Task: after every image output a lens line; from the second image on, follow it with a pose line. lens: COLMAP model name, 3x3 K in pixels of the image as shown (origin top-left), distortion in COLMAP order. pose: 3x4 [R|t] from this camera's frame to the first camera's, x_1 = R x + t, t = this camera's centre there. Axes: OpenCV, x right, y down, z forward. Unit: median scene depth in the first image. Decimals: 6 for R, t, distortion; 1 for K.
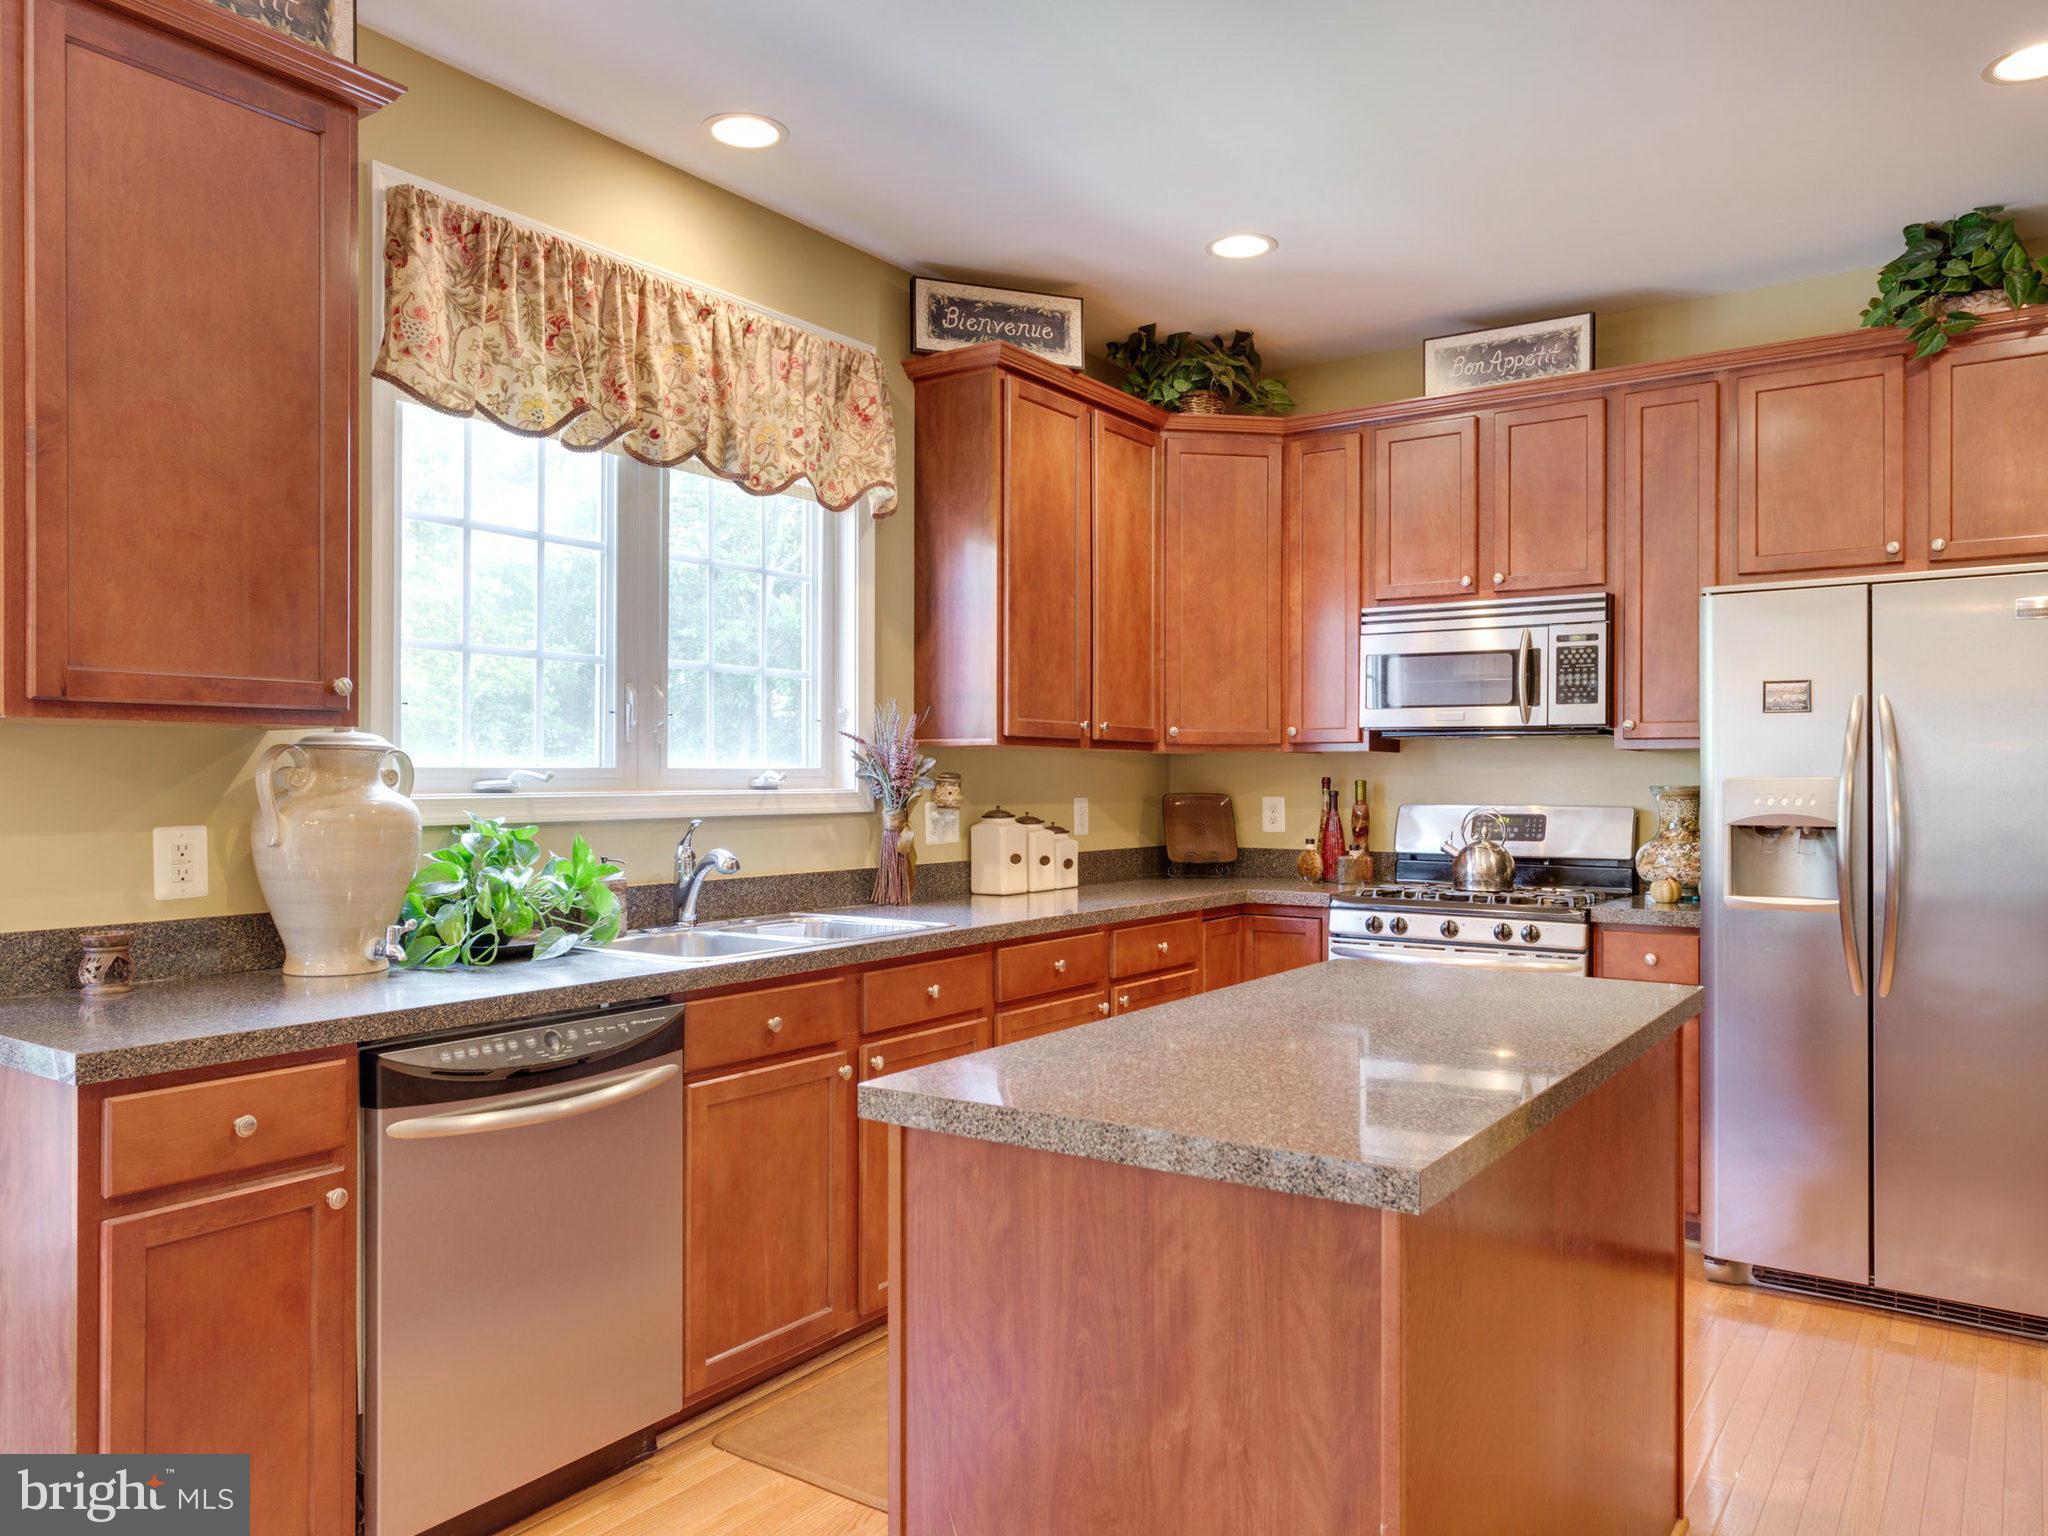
lens RADIAL K [[1511.5, 0, 1024.0], [0, 1511.5, 768.0], [0, 0, 1]] dist [-0.001875, 0.005912]
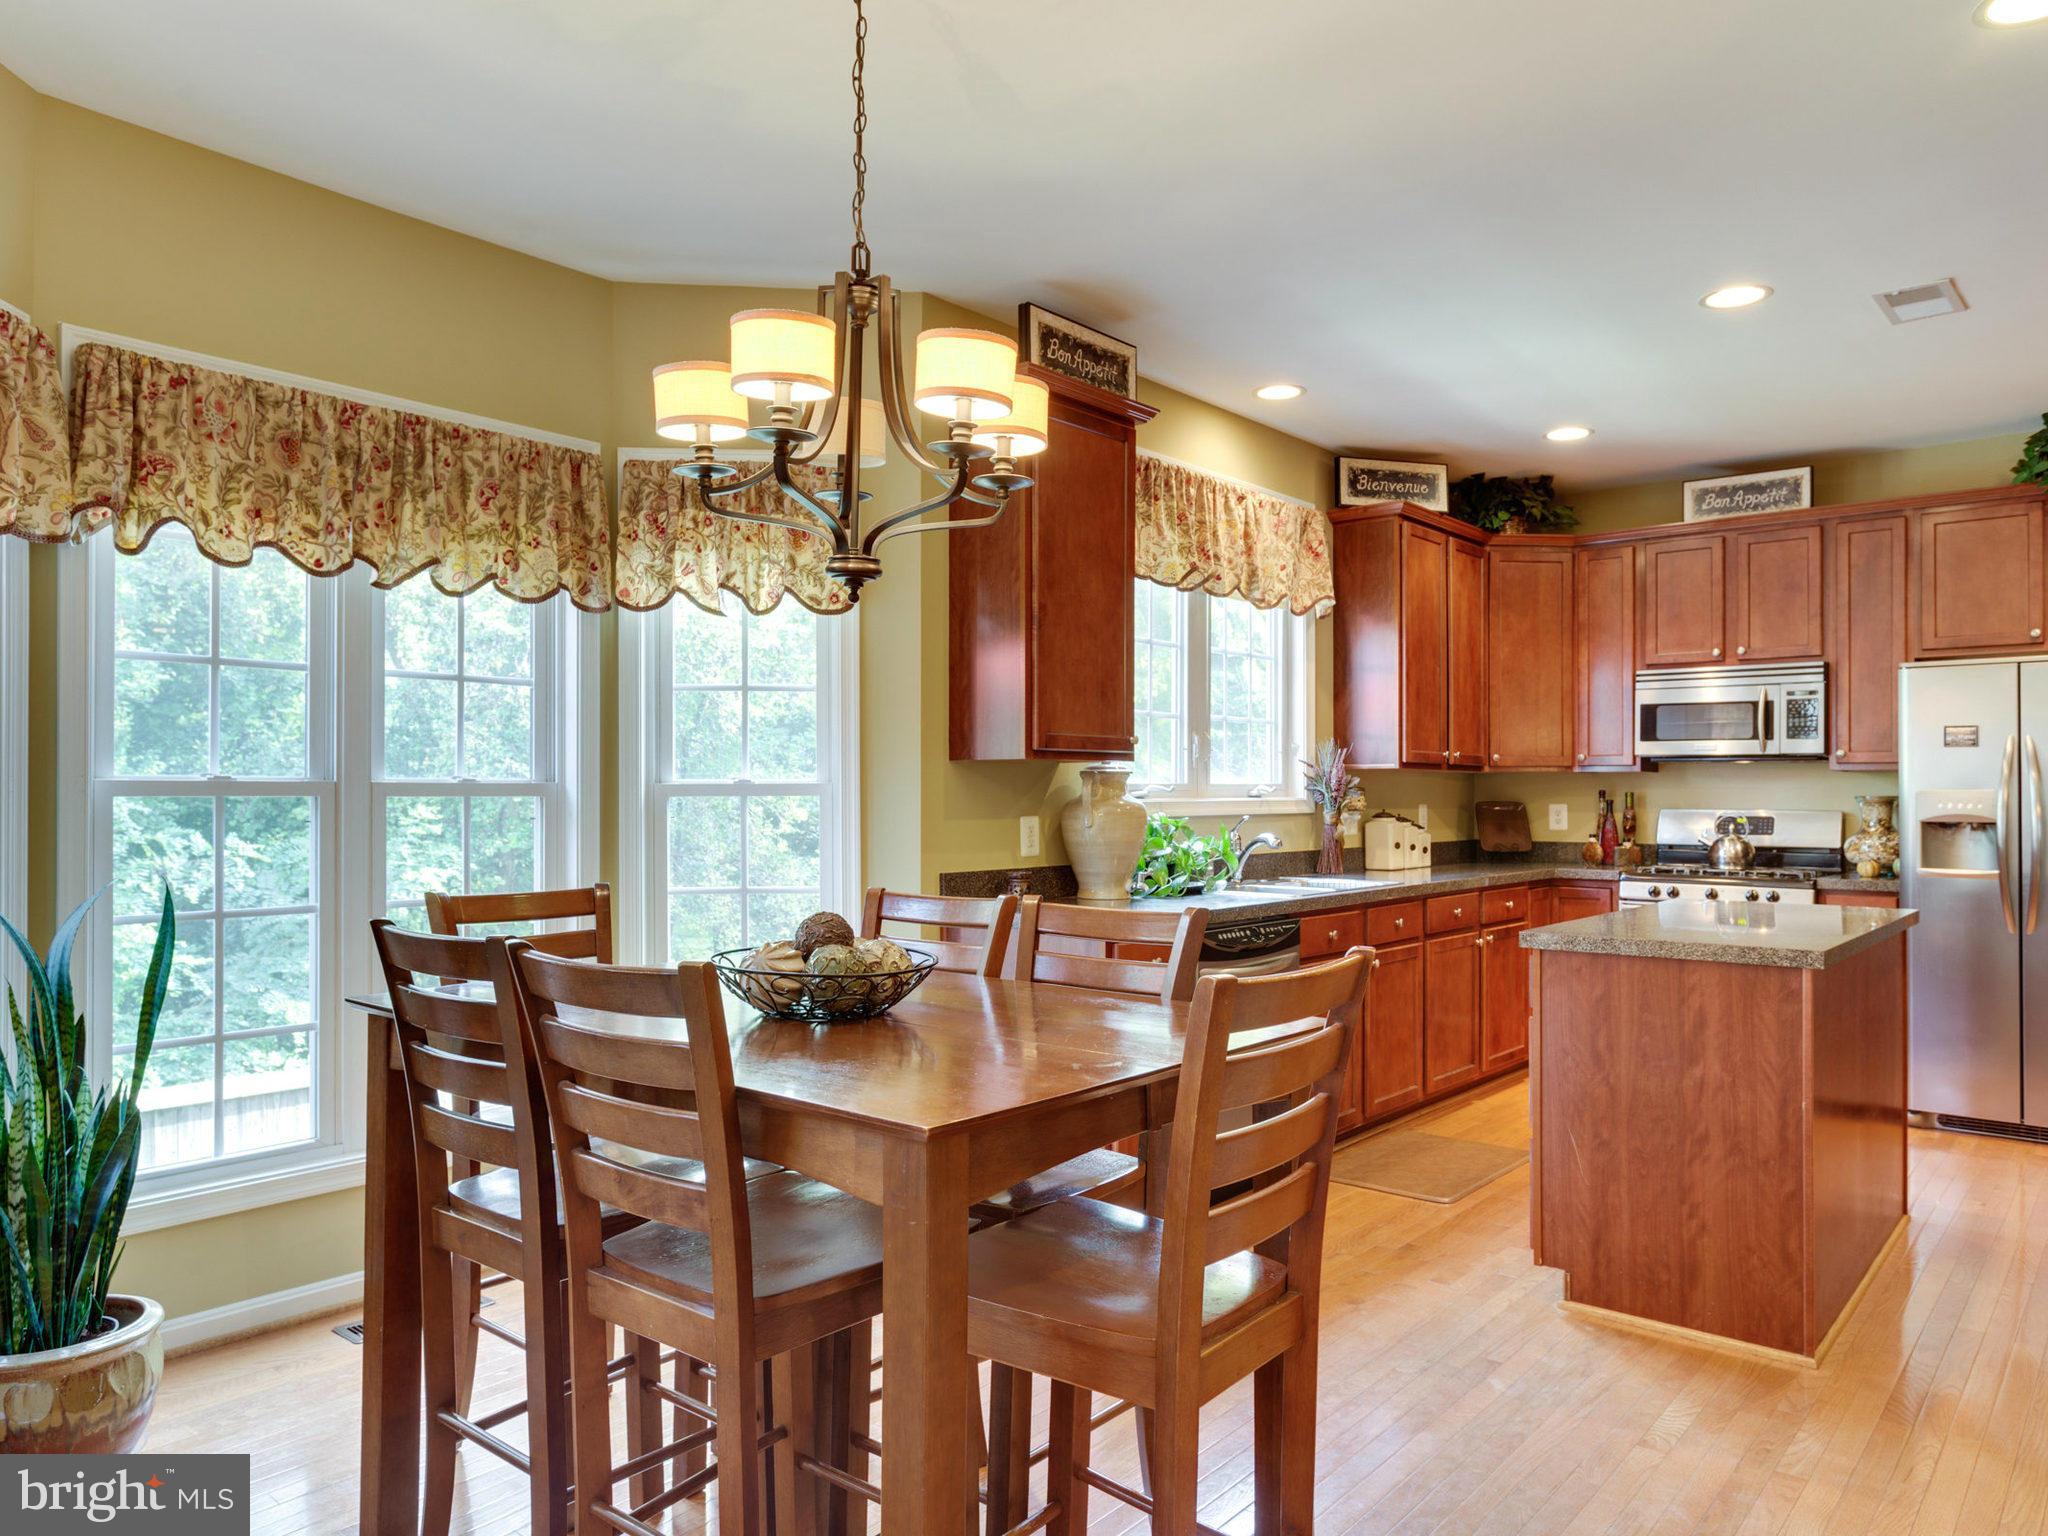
lens RADIAL K [[1422.4, 0, 1024.3], [0, 1422.4, 773.7], [0, 0, 1]] dist [0.002630, 0.000950]
pose [[0.995111, -0.000916, -0.098759, -0.245085], [0.000304, 0.999981, -0.006214, -0.001267], [0.098763, 0.006153, 0.995092, -0.435747]]
